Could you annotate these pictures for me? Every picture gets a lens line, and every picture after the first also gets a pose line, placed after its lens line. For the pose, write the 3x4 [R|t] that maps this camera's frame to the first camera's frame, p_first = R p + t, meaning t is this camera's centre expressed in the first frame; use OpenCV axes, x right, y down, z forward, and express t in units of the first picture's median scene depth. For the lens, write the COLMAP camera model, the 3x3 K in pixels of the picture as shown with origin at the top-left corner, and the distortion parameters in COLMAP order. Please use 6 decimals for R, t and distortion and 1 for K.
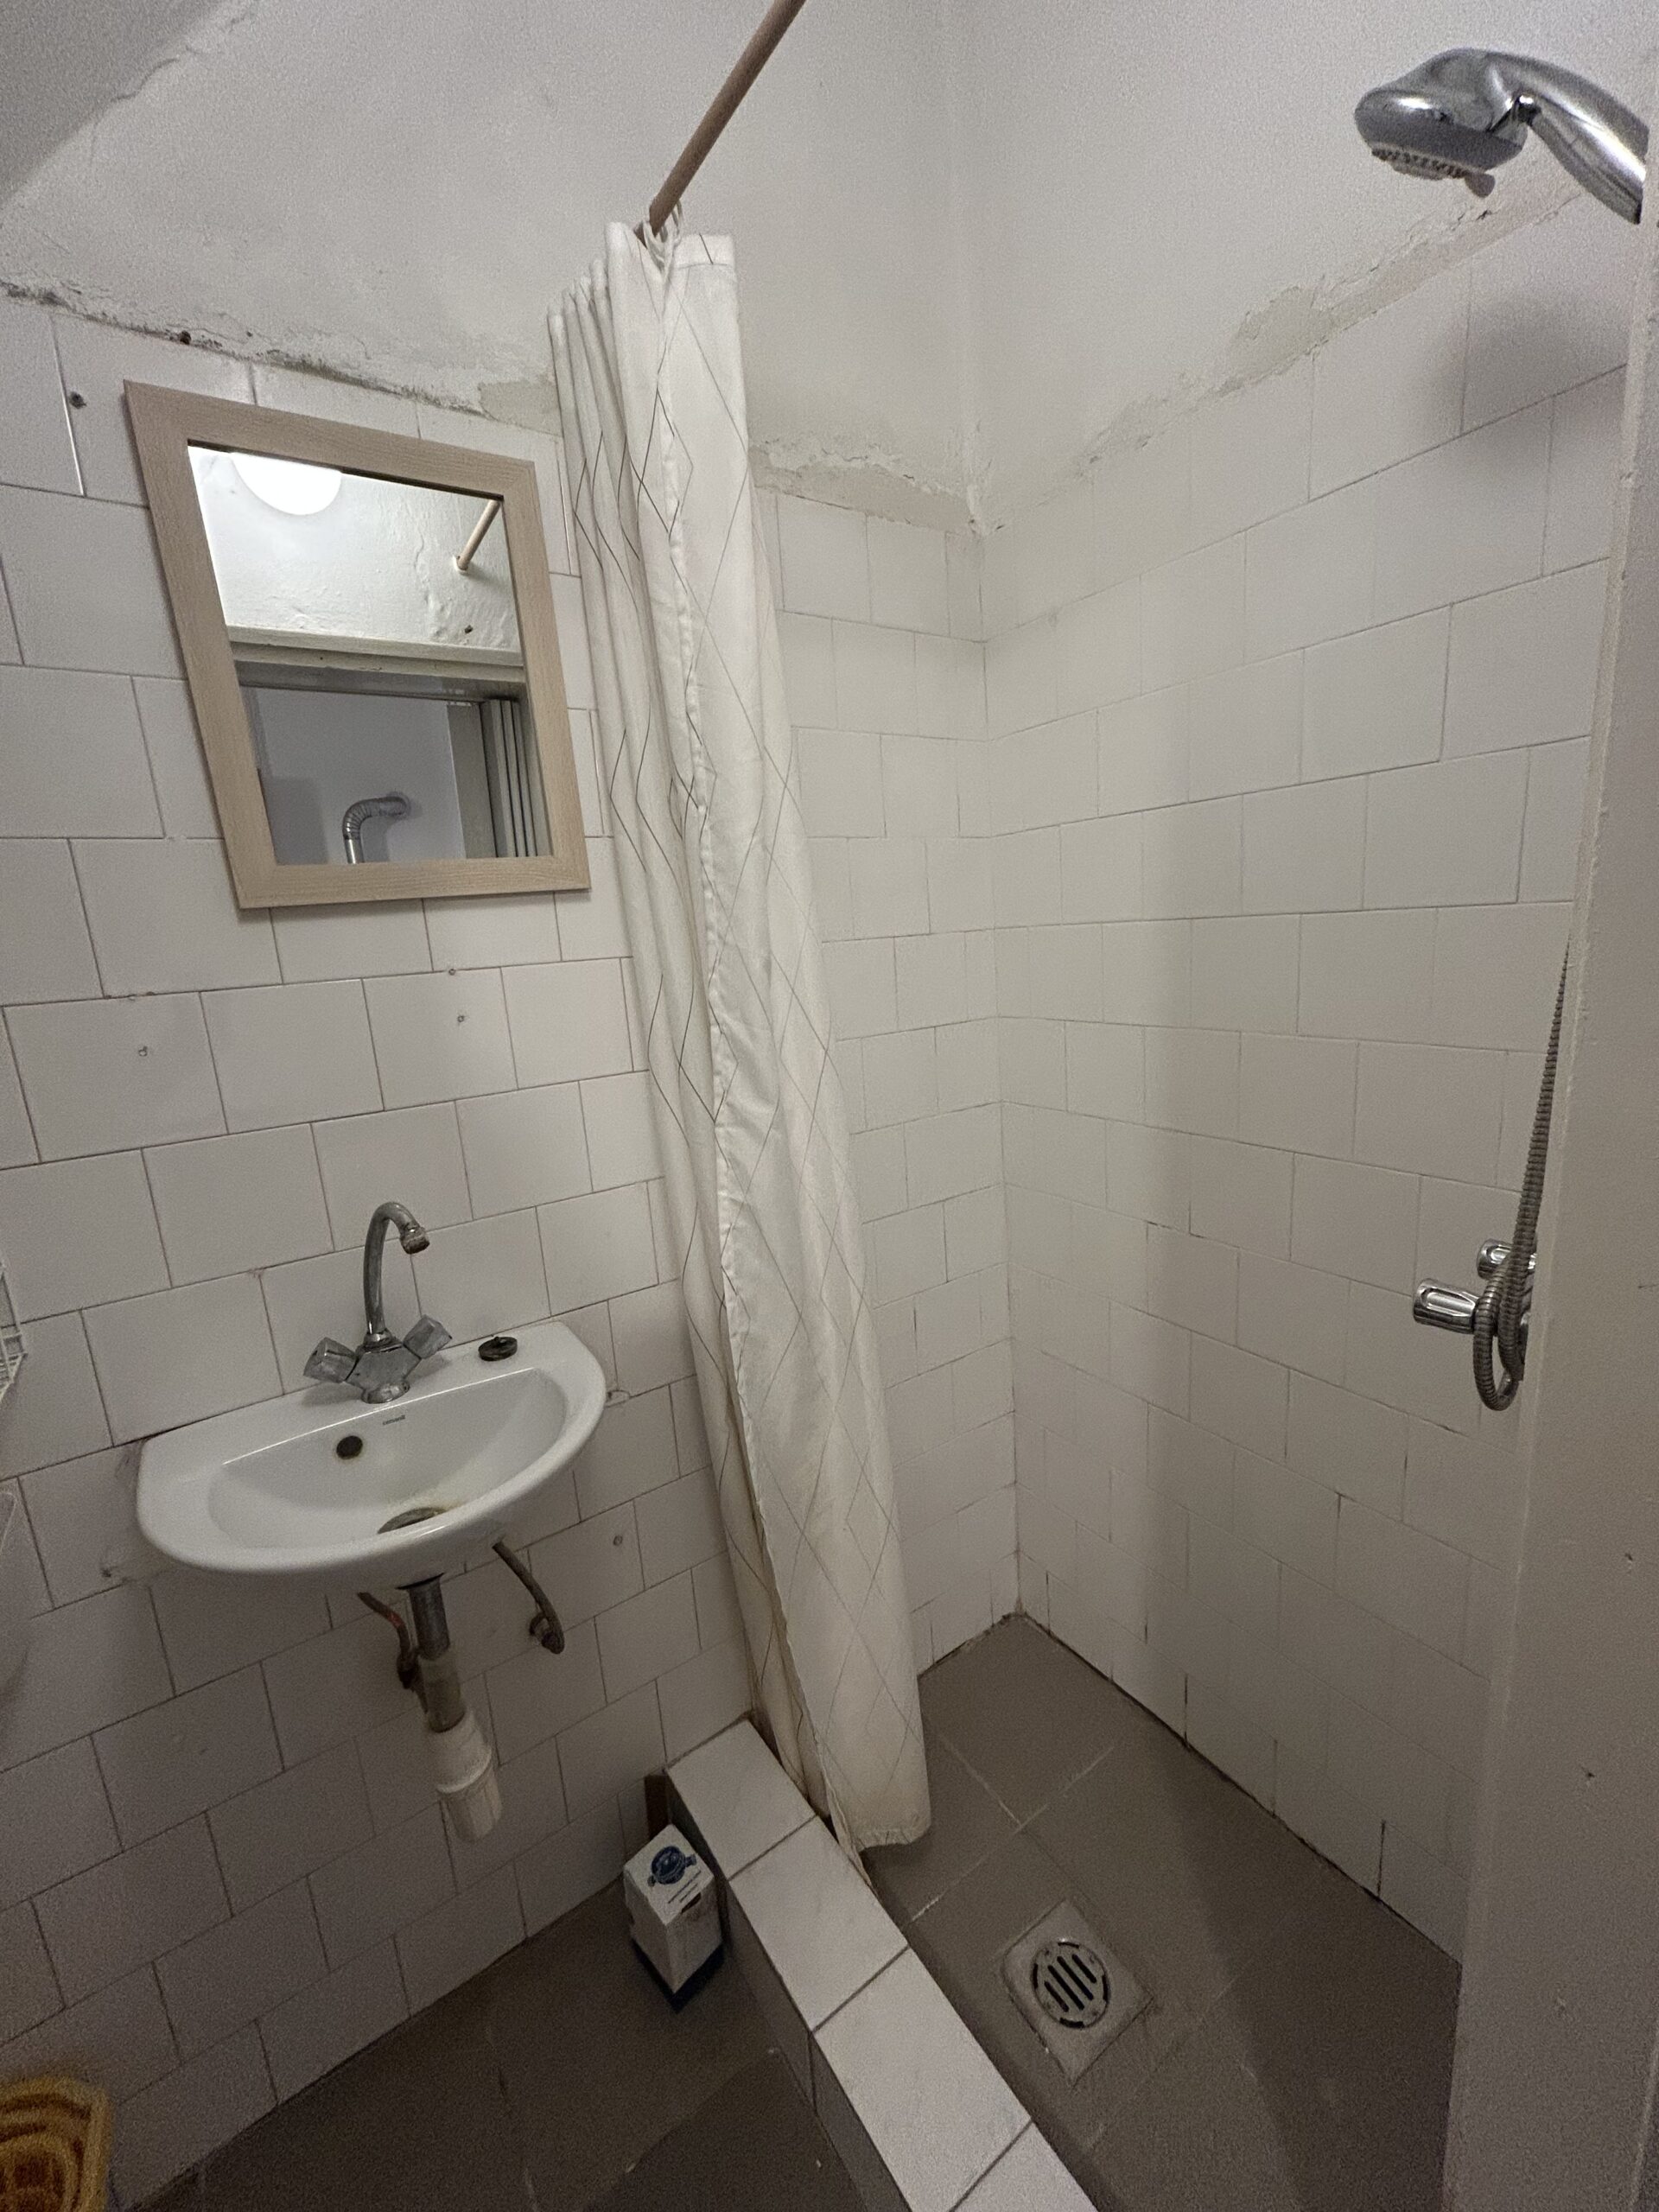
lens RADIAL K [[886.6, 0, 833.3], [0, 886.6, 1104.7], [0, 0, 1]] dist [-0.000605, -0.001390]
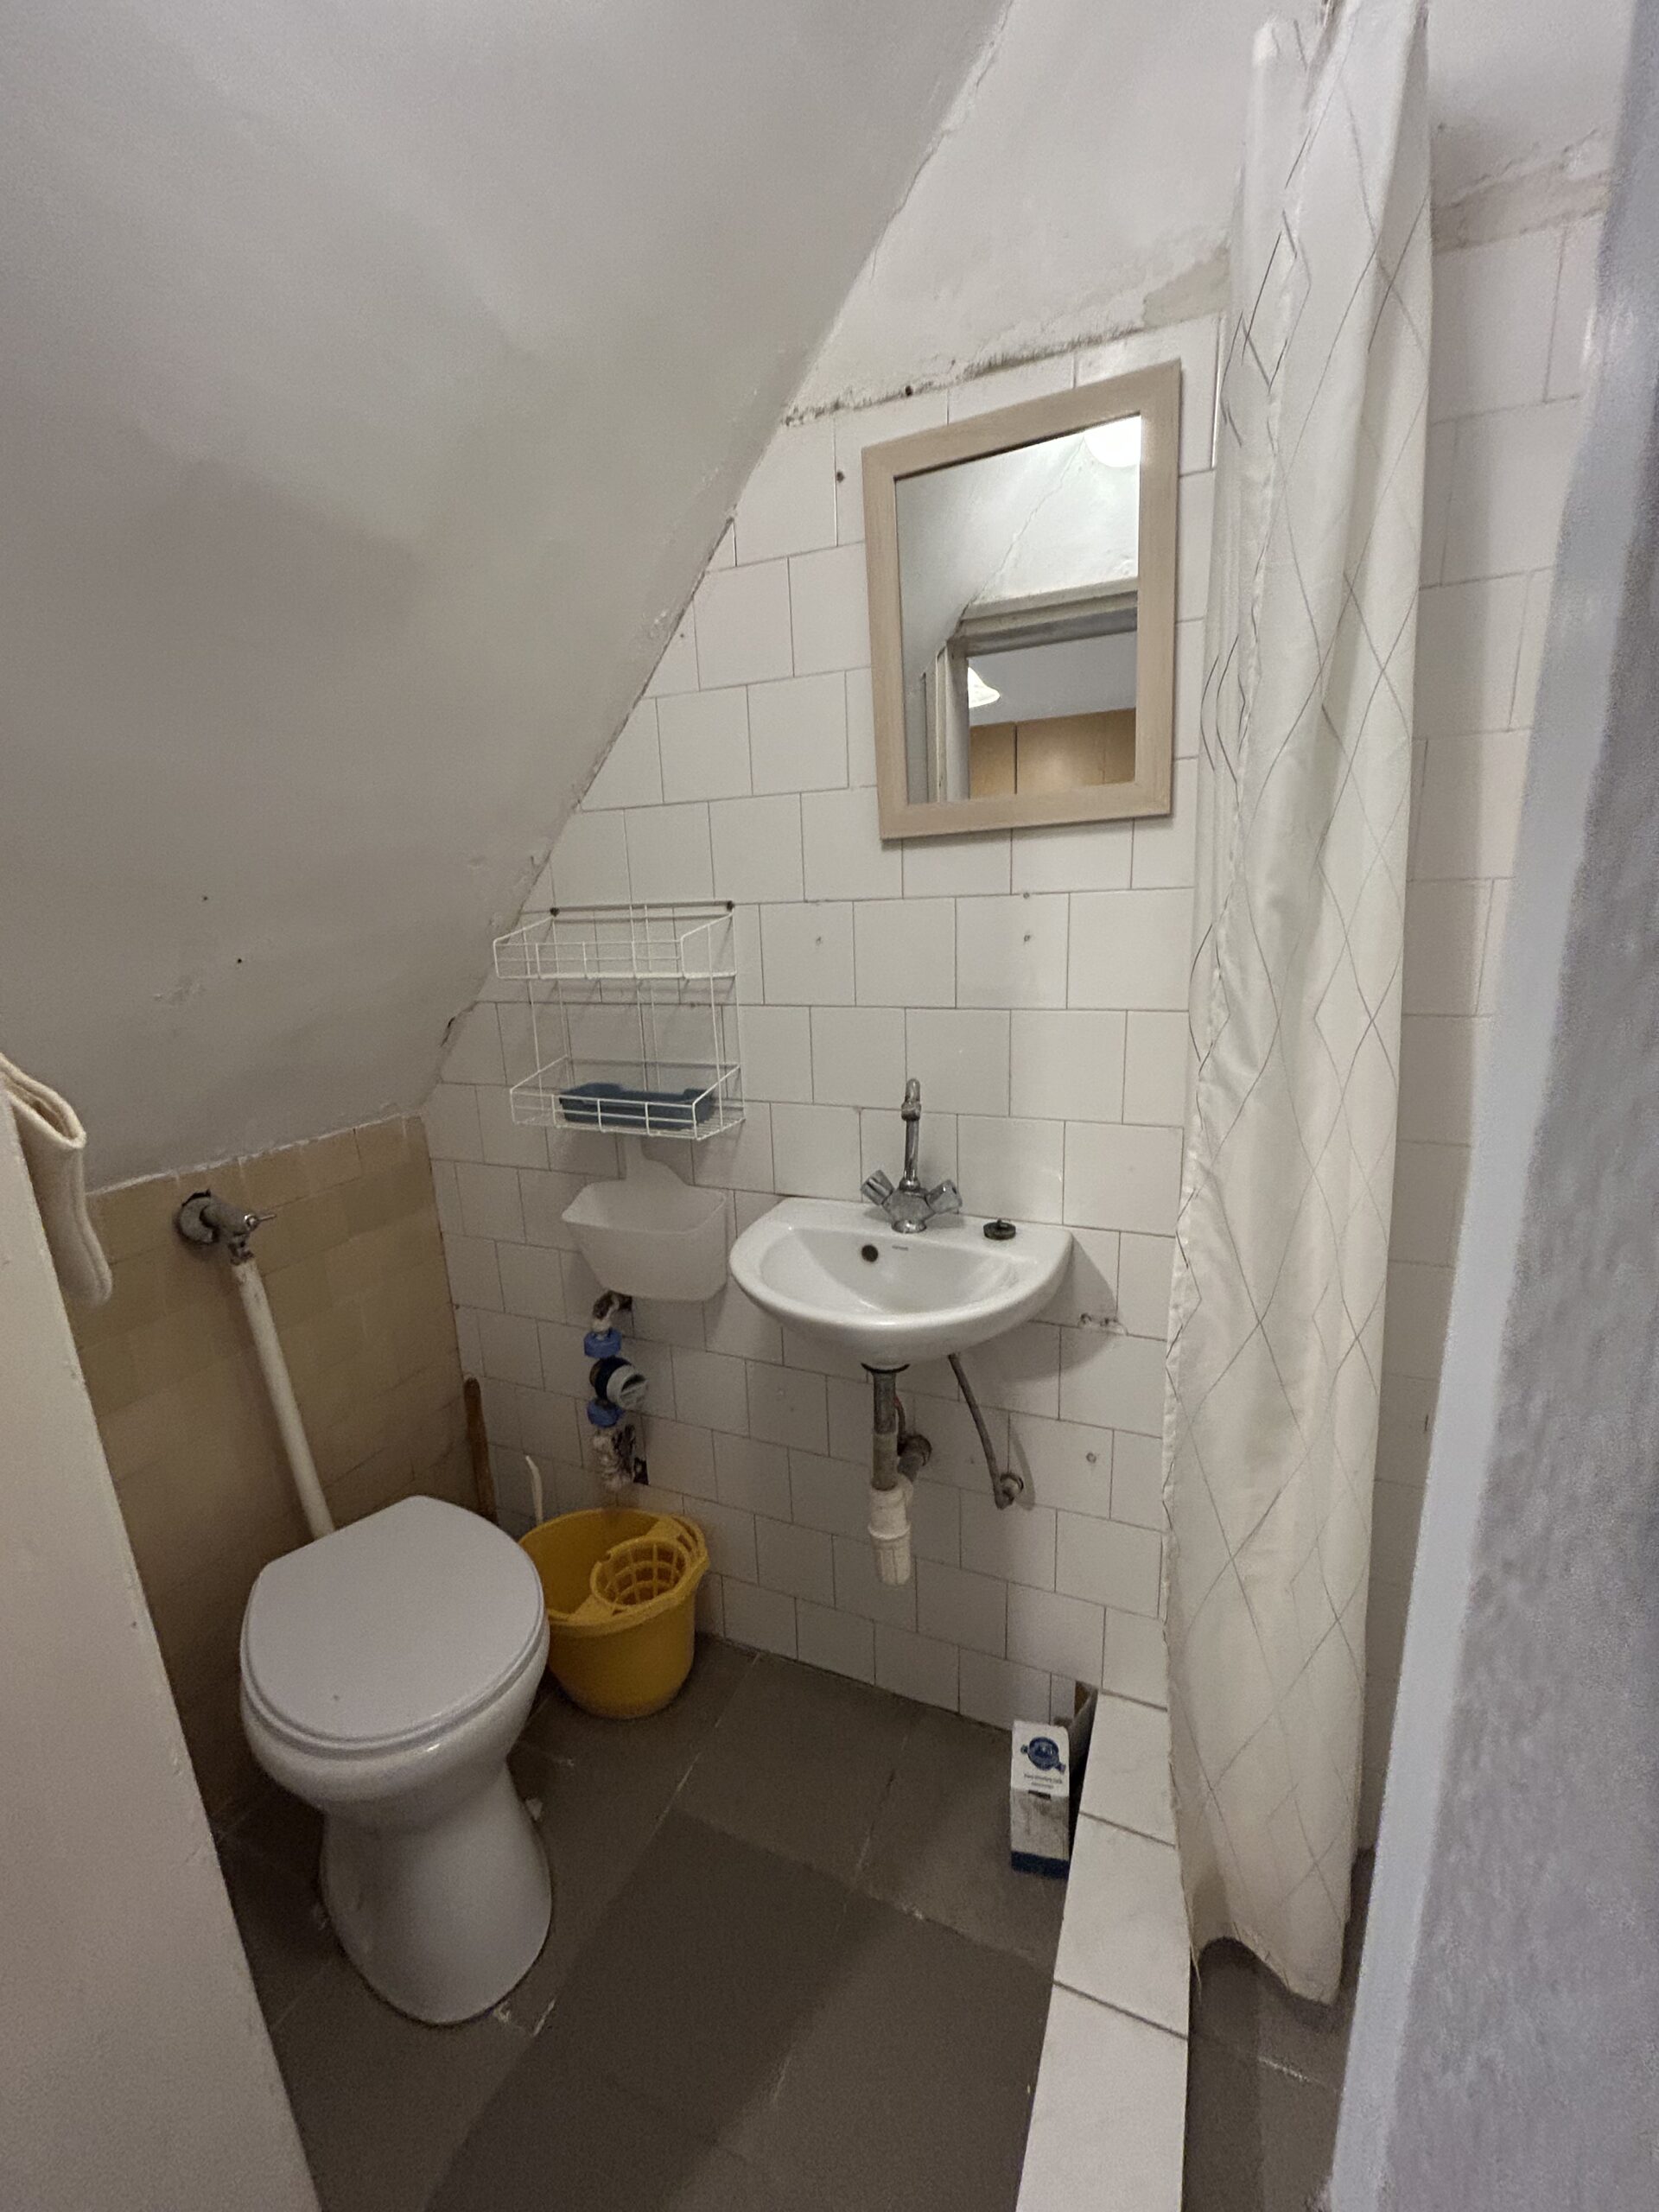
lens RADIAL K [[886.6, 0, 837.0], [0, 886.6, 1105.5], [0, 0, 1]] dist [-0.000605, -0.001390]
pose [[0.527195, 0.236659, -0.816124, 0.430293], [-0.166489, 0.970587, 0.173902, -0.047854], [0.833275, 0.044196, 0.551090, 0.199980]]
